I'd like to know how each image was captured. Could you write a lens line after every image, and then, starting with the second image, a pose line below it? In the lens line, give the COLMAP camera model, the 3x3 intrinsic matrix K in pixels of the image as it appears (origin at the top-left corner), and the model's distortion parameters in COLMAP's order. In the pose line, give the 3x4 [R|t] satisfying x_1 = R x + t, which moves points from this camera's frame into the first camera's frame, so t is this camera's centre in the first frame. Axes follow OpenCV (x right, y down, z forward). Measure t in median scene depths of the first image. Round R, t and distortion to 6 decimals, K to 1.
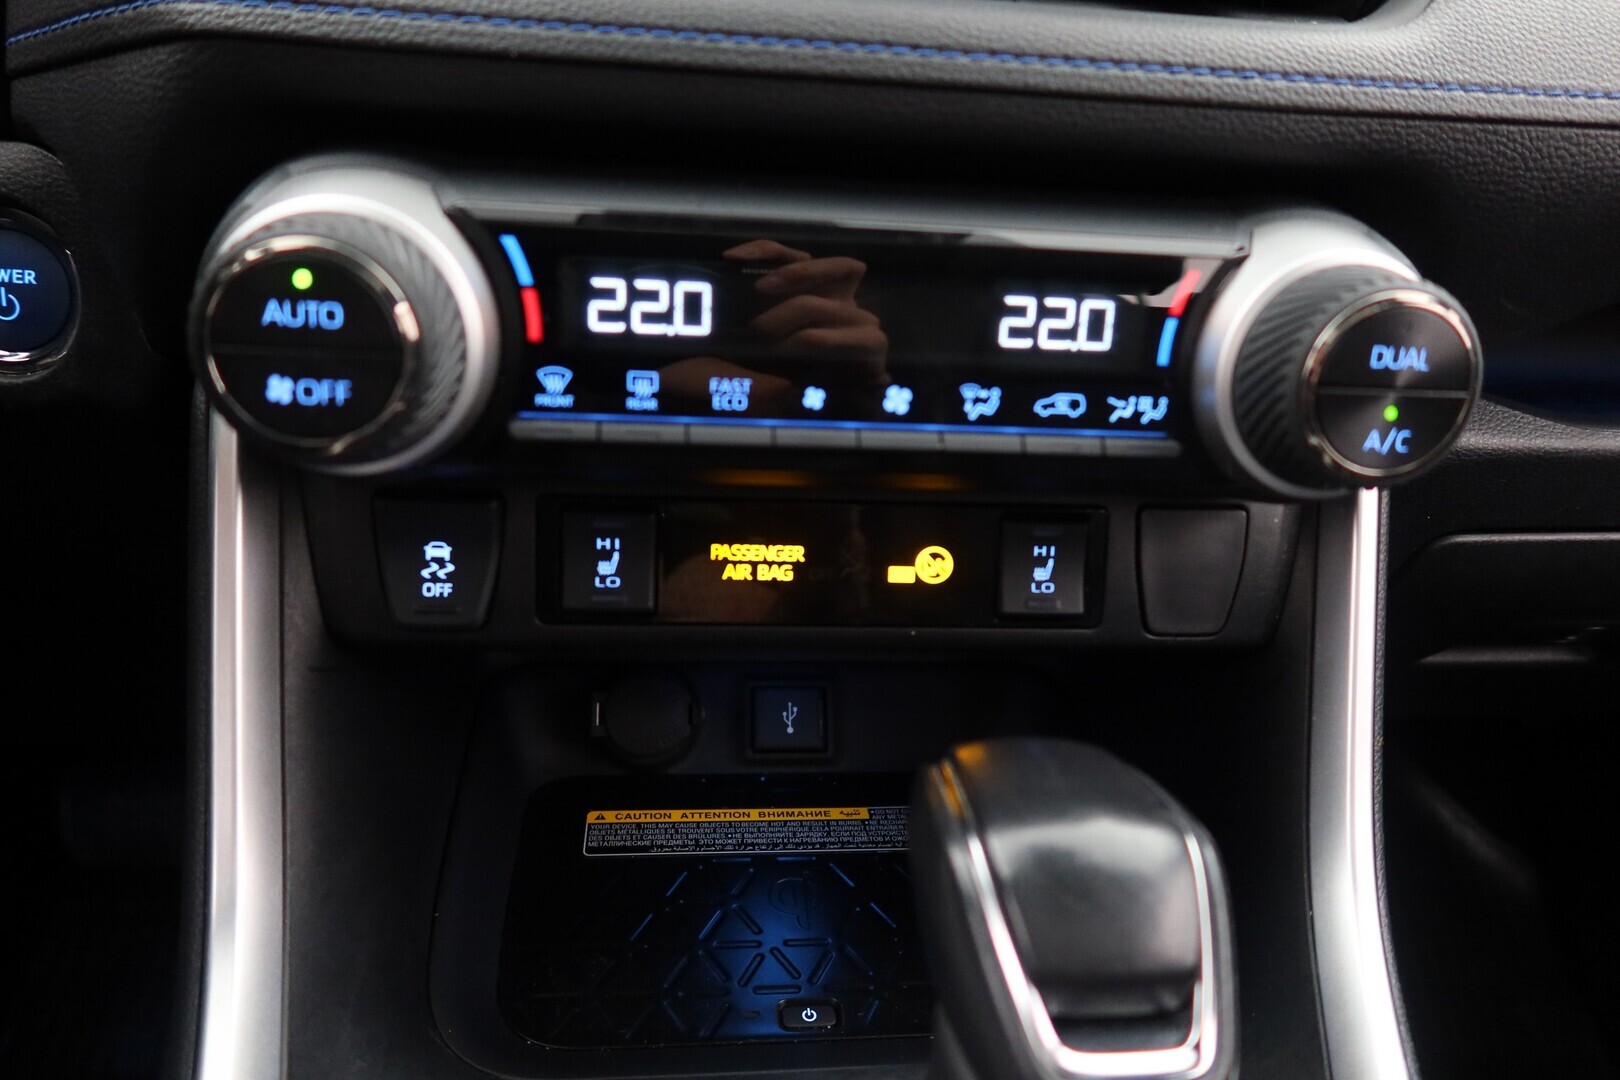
lens RADIAL K [[1129.6, 0, 810.0], [0, 1129.6, 540.0], [0, 0, 1]] dist [-0.009558, 0.000170]
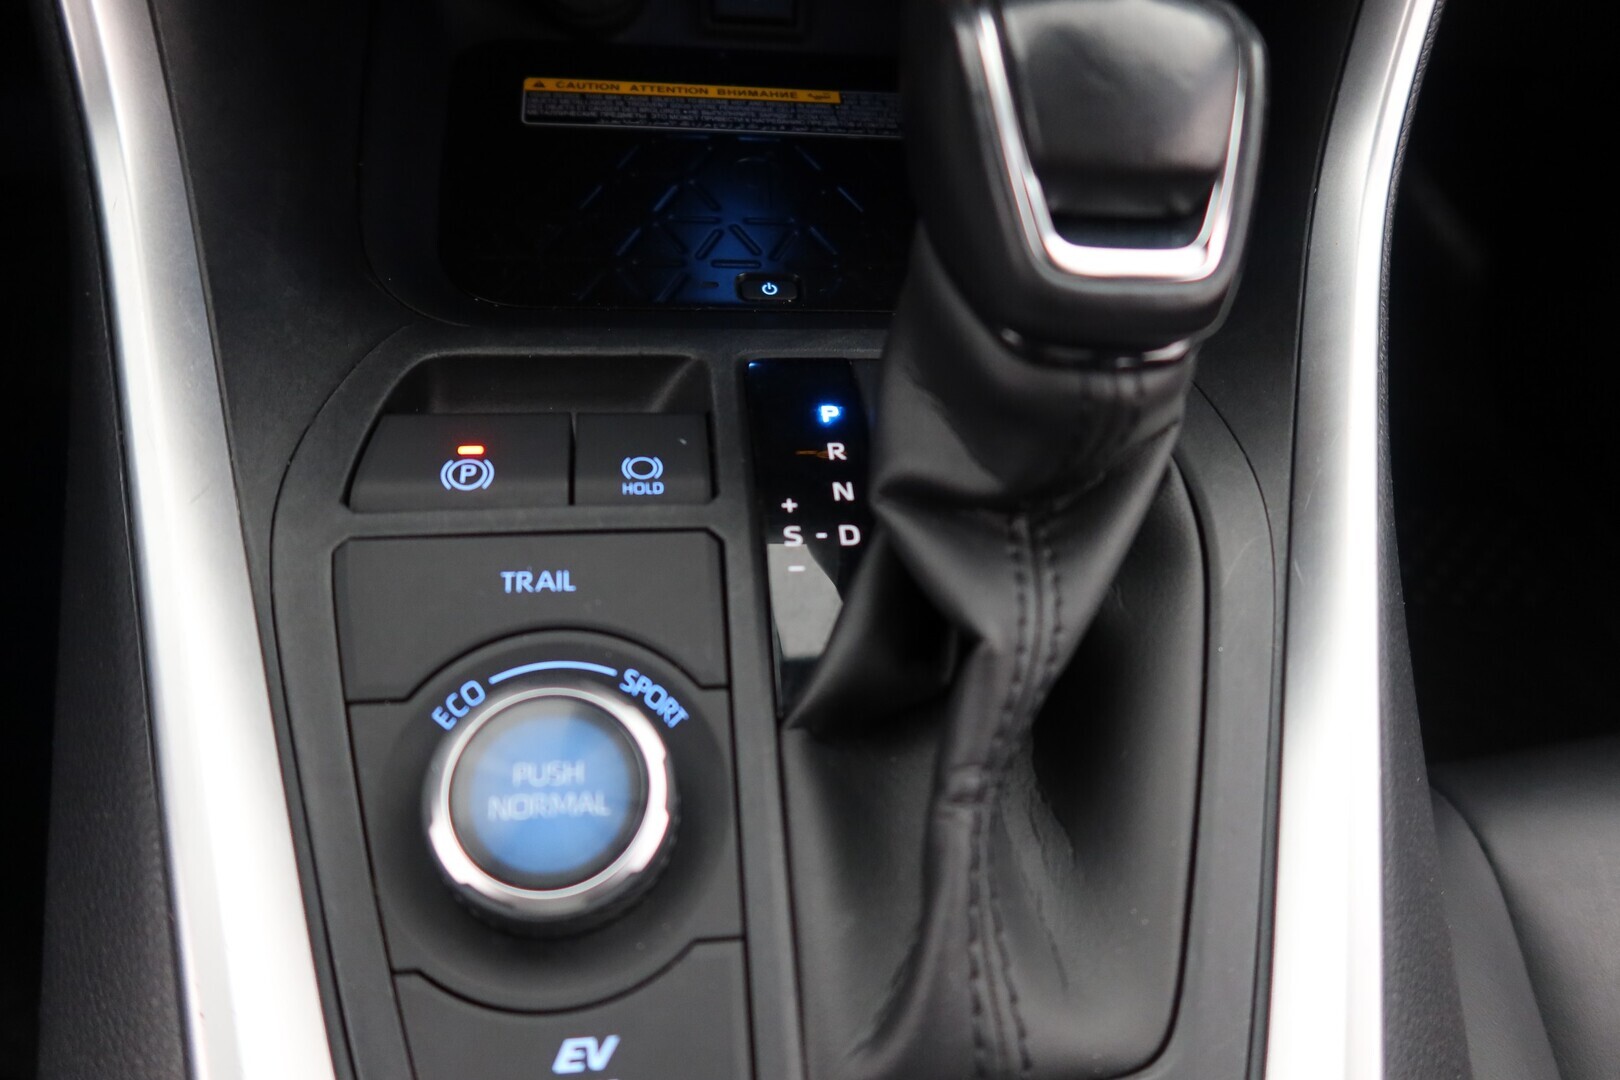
lens RADIAL K [[1129.6, 0, 810.0], [0, 1129.6, 540.0], [0, 0, 1]] dist [-0.009558, 0.000170]
pose [[0.998325, 0.029592, 0.049705, -0.006472], [-0.050623, 0.862714, 0.503152, 0.099195], [-0.027992, -0.504825, 0.862768, 0.048219]]
